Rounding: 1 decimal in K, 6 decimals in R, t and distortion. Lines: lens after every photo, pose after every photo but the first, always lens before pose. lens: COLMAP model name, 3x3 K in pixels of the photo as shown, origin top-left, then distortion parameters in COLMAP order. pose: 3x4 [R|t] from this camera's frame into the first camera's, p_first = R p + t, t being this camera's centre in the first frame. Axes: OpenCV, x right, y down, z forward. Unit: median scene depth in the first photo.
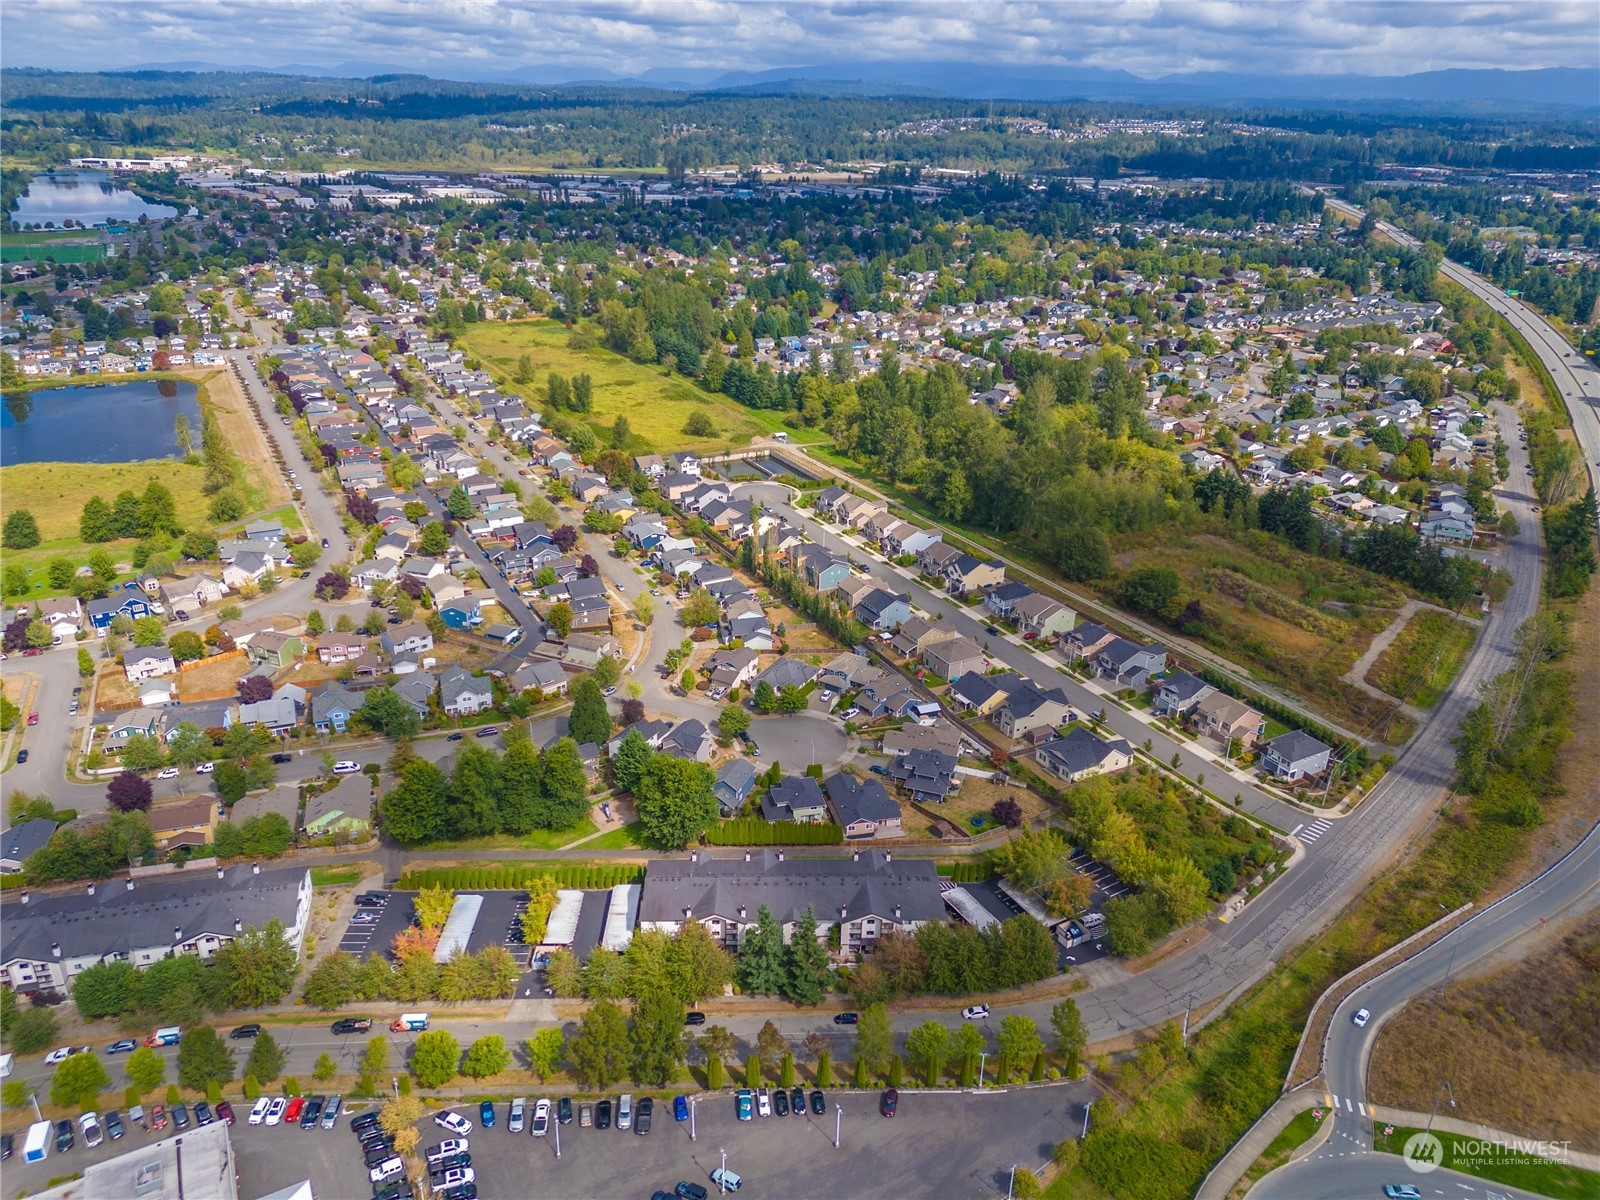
lens RADIAL K [[1133.1, 0, 800.0], [0, 1133.1, 600.0], [0, 0, 1]] dist [0.109271, -0.133489]
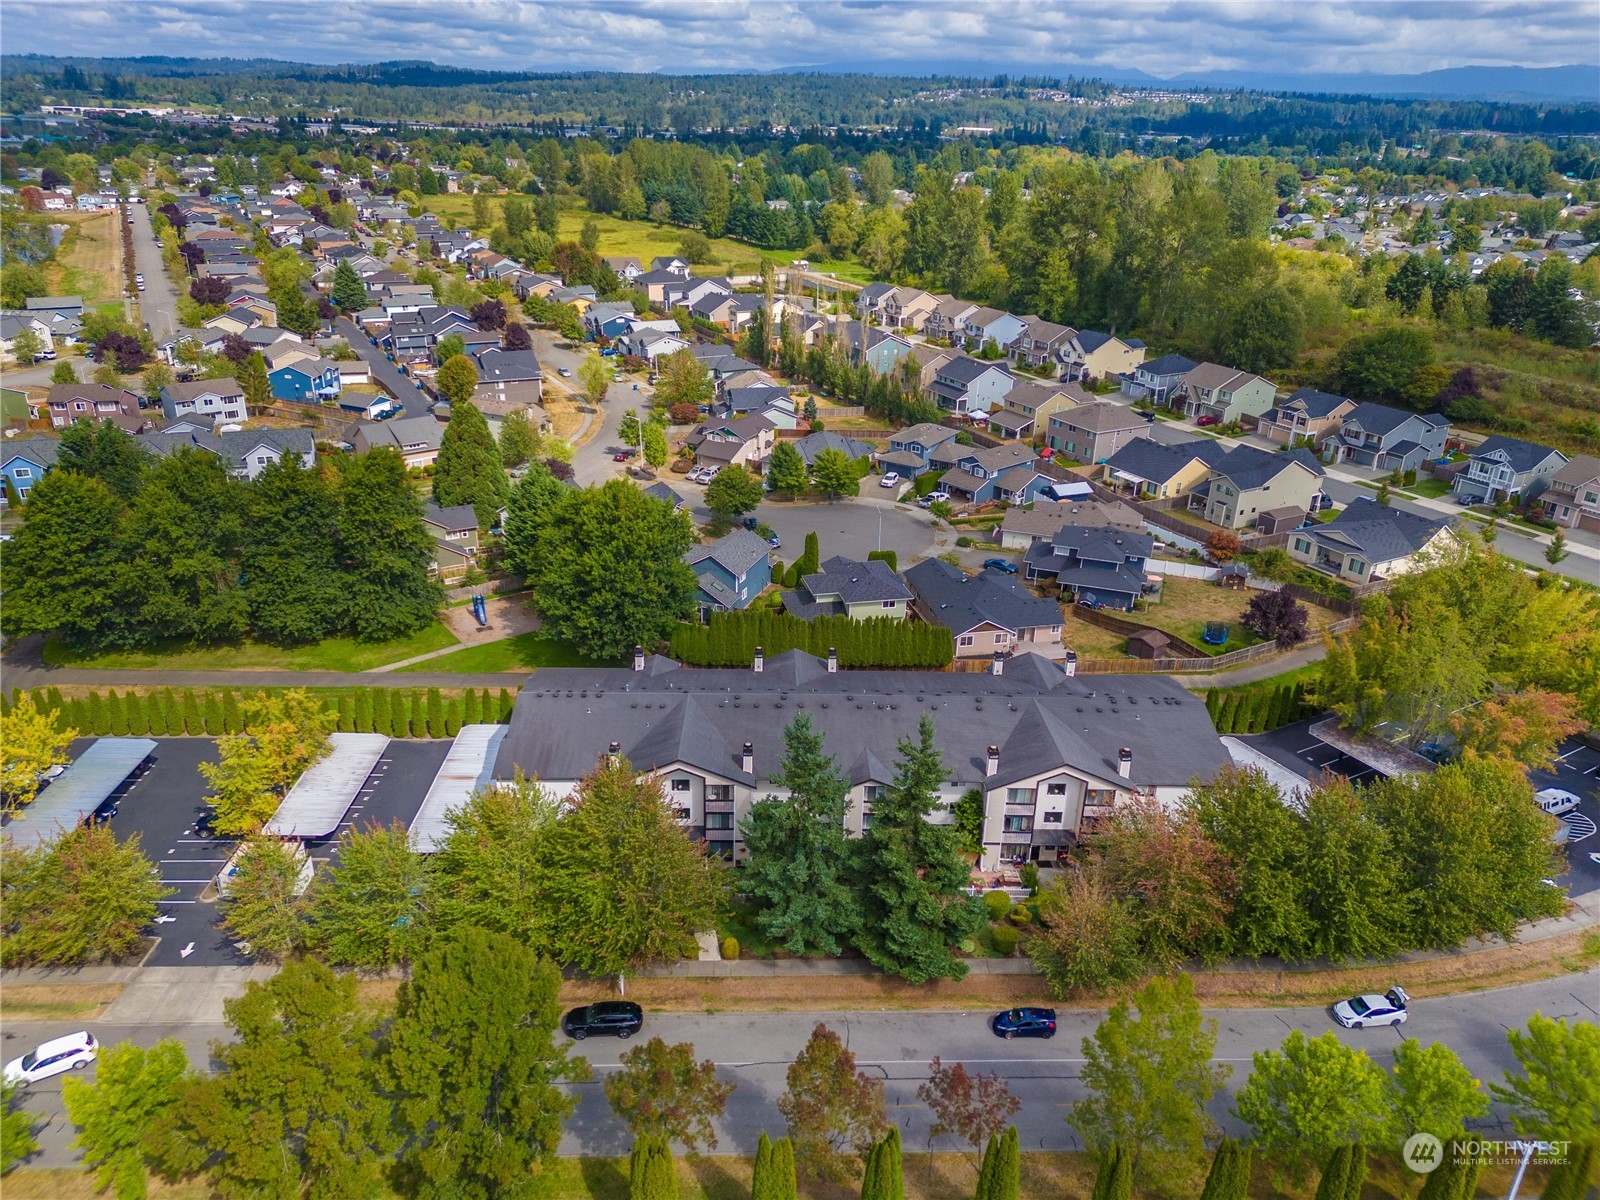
lens RADIAL K [[1113.5, 0, 790.3], [0, 1113.5, 601.5], [0, 0, 1]] dist [0.076365, -0.078683]
pose [[0.999865, 0.000411, -0.016427, -0.018813], [-0.000591, 0.999940, -0.010938, 0.150209], [0.016421, 0.010946, 0.999805, 0.408581]]
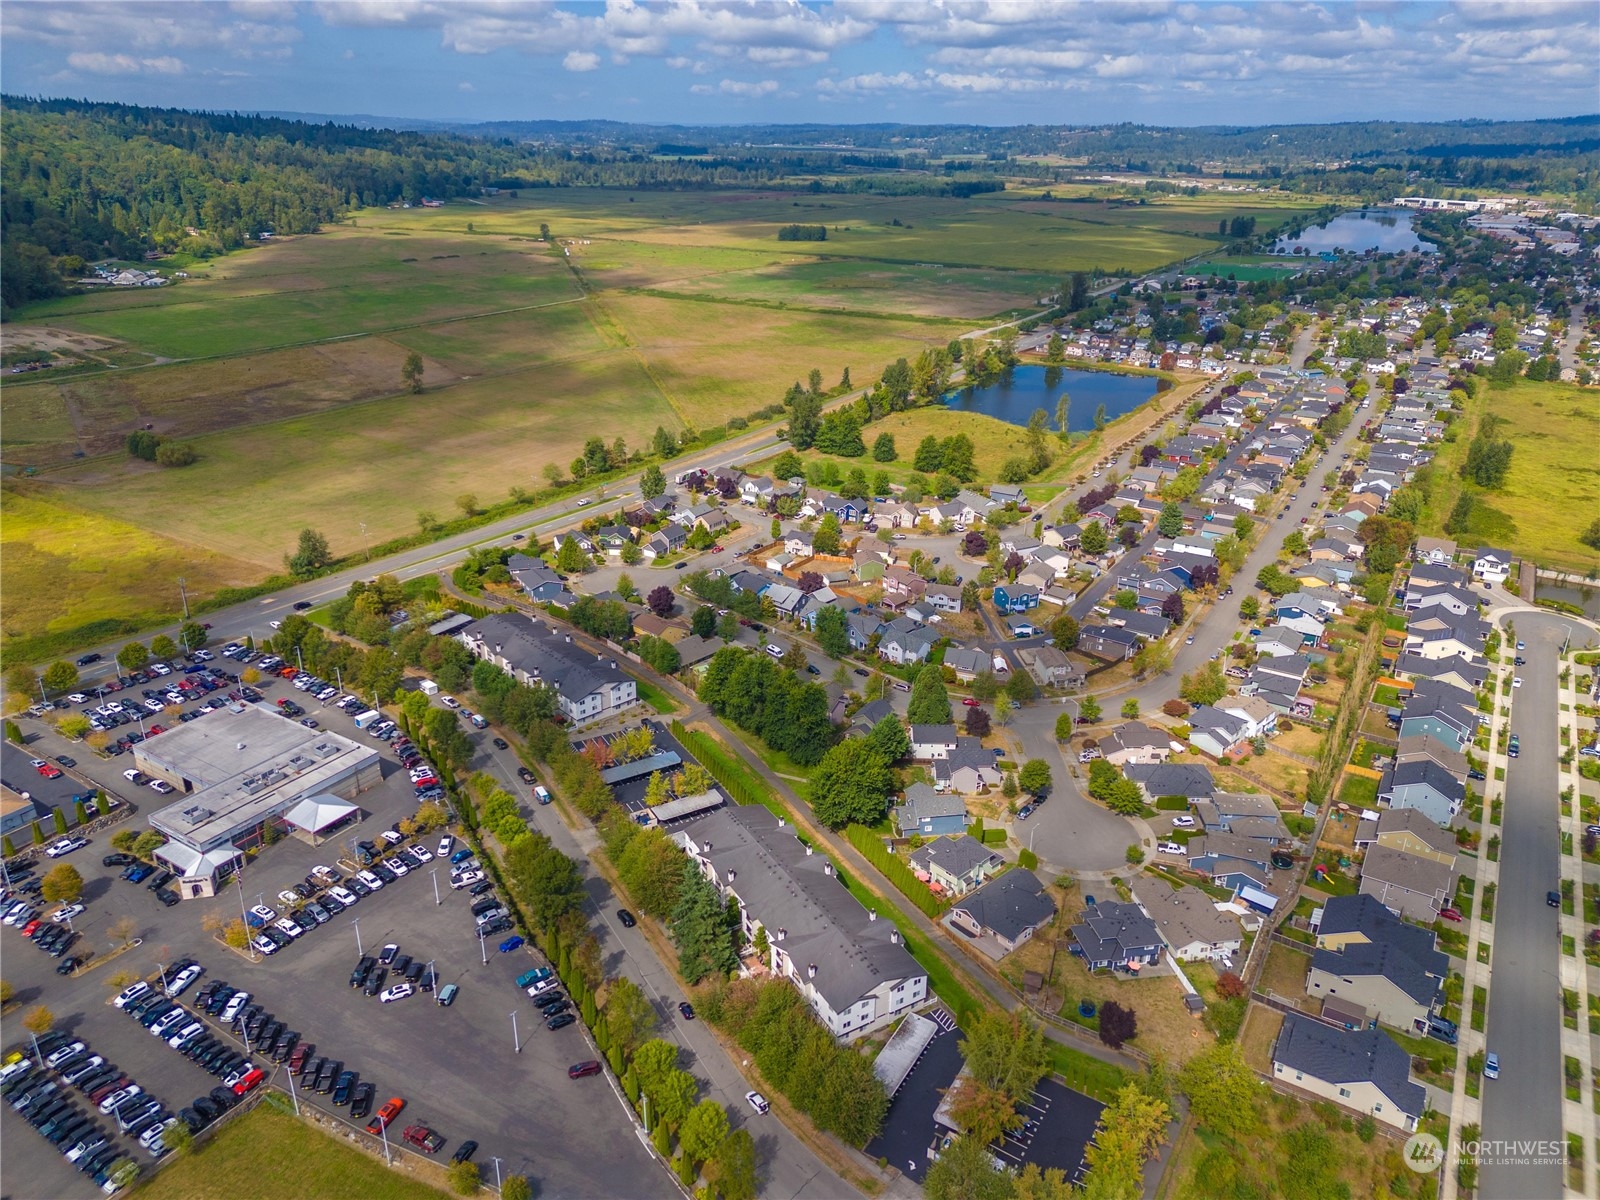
lens RADIAL K [[1133.1, 0, 800.0], [0, 1133.1, 600.0], [0, 0, 1]] dist [0.109271, -0.133489]
pose [[0.462845, 0.317398, -0.827667, 0.492642], [-0.350941, 0.923021, 0.157712, -0.085434], [0.814011, 0.217466, 0.538604, 0.317757]]
